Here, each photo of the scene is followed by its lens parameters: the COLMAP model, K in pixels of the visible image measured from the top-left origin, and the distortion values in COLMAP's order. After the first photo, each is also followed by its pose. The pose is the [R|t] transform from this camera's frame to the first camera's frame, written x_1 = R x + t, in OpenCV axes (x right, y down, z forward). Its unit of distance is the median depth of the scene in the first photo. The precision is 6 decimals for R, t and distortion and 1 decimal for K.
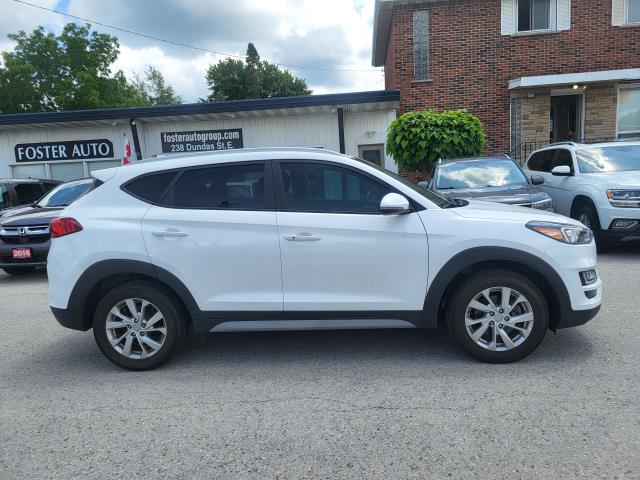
lens RADIAL K [[483.1, 0, 320.0], [0, 483.1, 240.0], [0, 0, 1]] dist [0.037640, -0.006621]
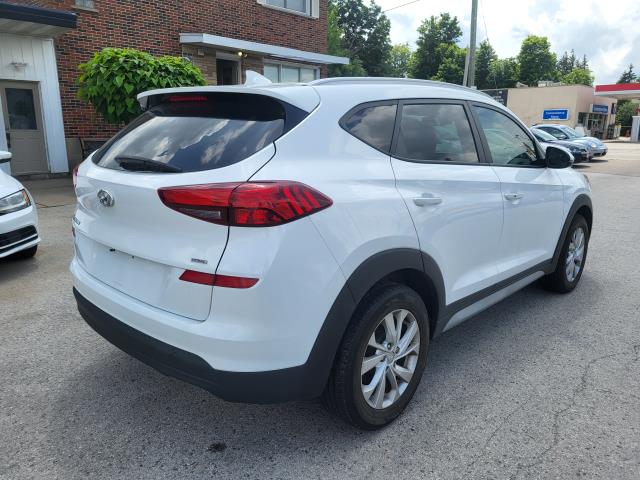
lens RADIAL K [[483.1, 0, 320.0], [0, 483.1, 240.0], [0, 0, 1]] dist [0.037640, -0.006621]
pose [[0.622848, -0.119431, 0.773173, -0.295822], [0.057699, 0.992600, 0.106846, -0.012536], [-0.780212, -0.021938, 0.625130, 0.228026]]
